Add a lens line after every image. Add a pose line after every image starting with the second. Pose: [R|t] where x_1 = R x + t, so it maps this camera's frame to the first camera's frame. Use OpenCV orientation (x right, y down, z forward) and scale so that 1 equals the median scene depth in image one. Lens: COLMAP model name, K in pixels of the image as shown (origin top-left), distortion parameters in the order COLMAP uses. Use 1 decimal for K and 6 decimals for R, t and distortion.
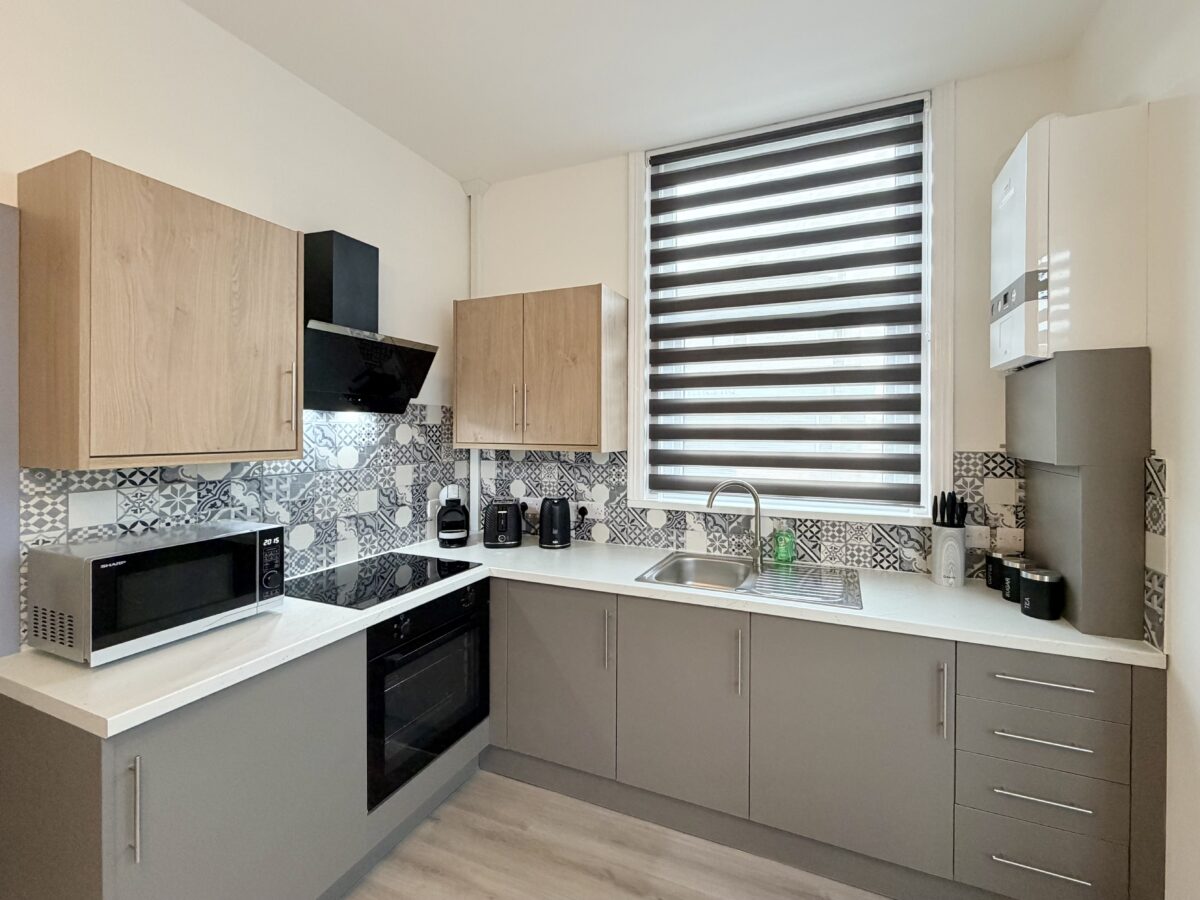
lens RADIAL K [[510.8, 0, 632.4], [0, 510.8, 433.8], [0, 0, 1]] dist [-0.000328, -0.000001]
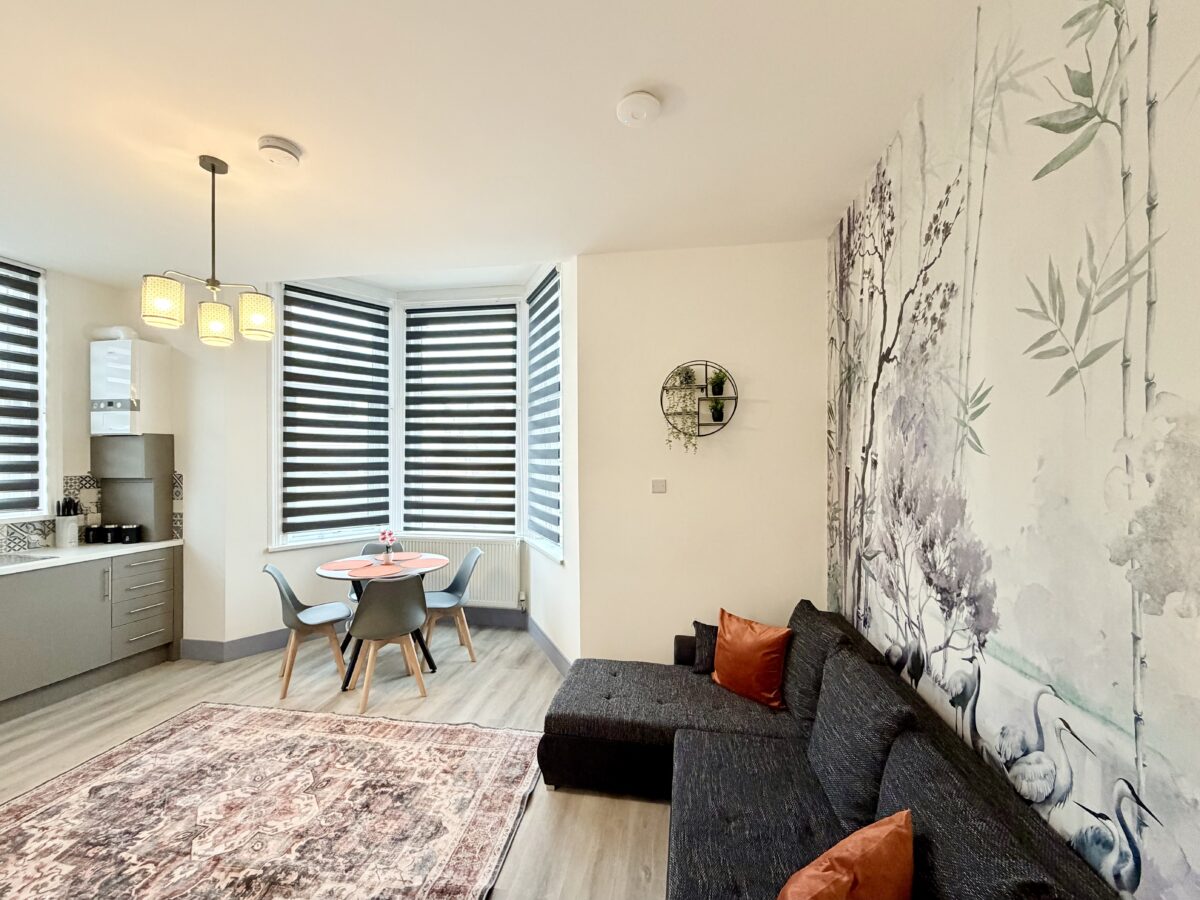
lens RADIAL K [[486.3, 0, 595.1], [0, 486.3, 457.9], [0, 0, 1]] dist [-0.000369, -0.000242]
pose [[-0.198674, -0.003845, 0.980058, -1.507884], [0.009158, 0.999941, 0.005780, -0.024113], [-0.980023, 0.010124, -0.198627, -0.538552]]
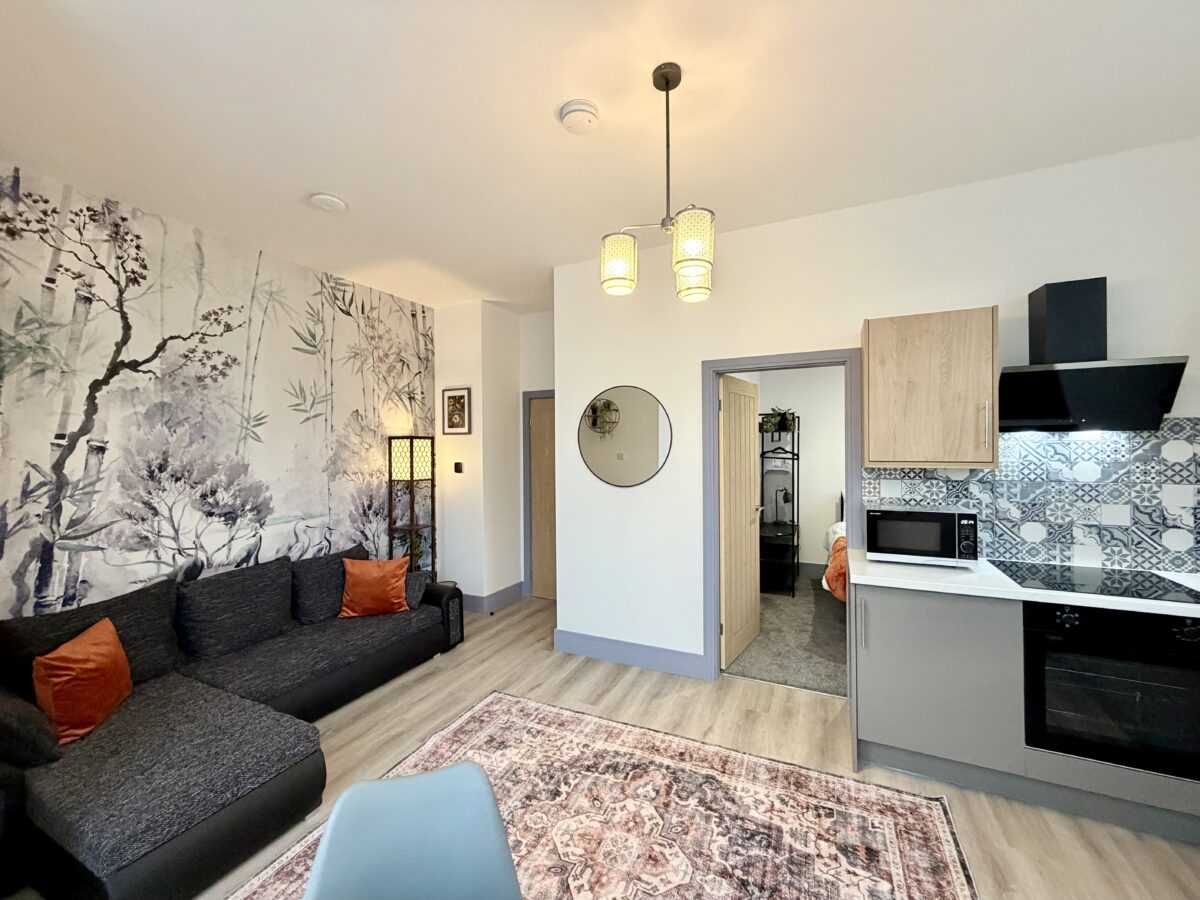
lens RADIAL K [[486.3, 0, 598.2], [0, 486.3, 444.9], [0, 0, 1]] dist [-0.000369, -0.000242]
pose [[-0.064167, -0.004801, -0.997928, 0.603589], [-0.001021, 0.999988, -0.004745, -0.006659], [0.997939, 0.000714, -0.064171, 0.002817]]
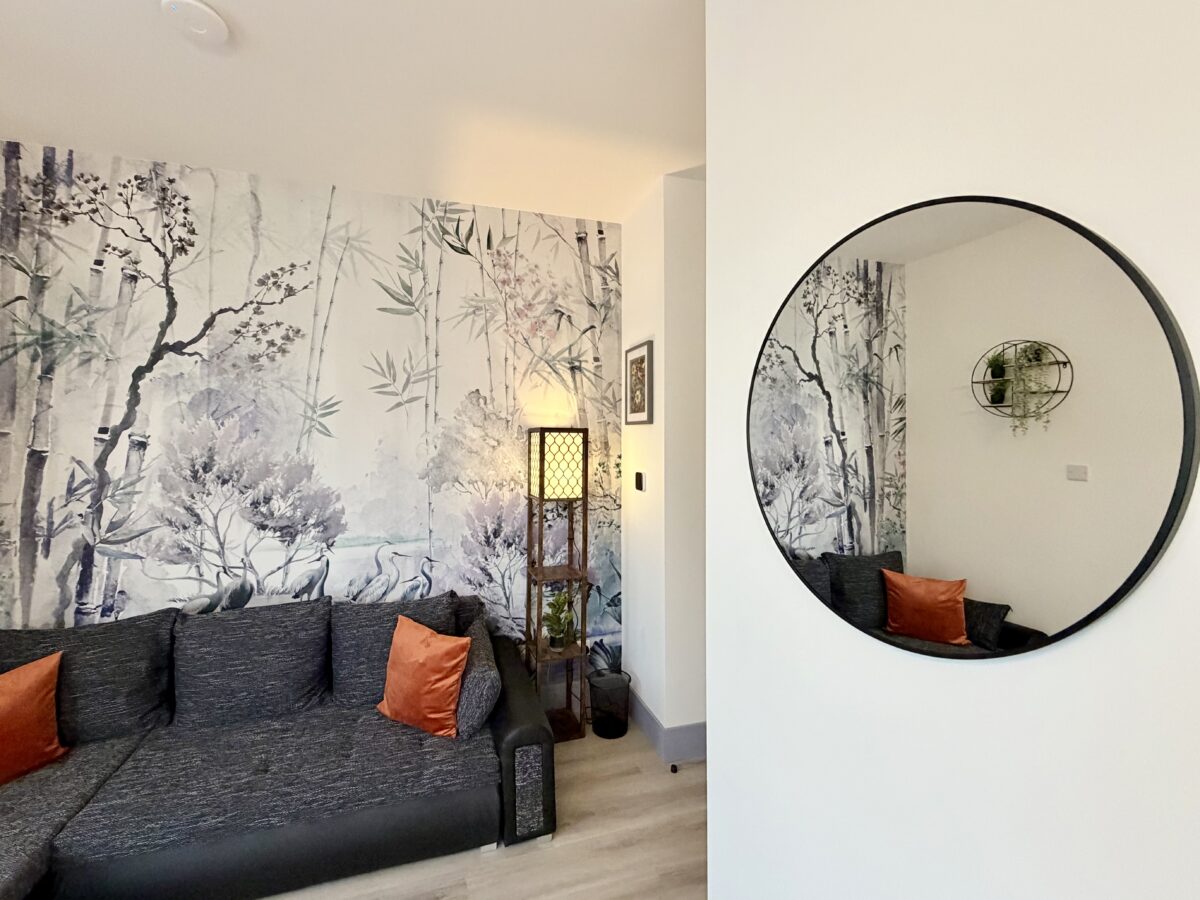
lens RADIAL K [[486.3, 0, 571.3], [0, 486.3, 429.5], [0, 0, 1]] dist [-0.000369, -0.000242]
pose [[-0.784377, -0.014675, -0.620111, -0.650791], [-0.012314, 0.999891, -0.008086, -0.038177], [0.620162, 0.001293, -0.784473, 0.121824]]
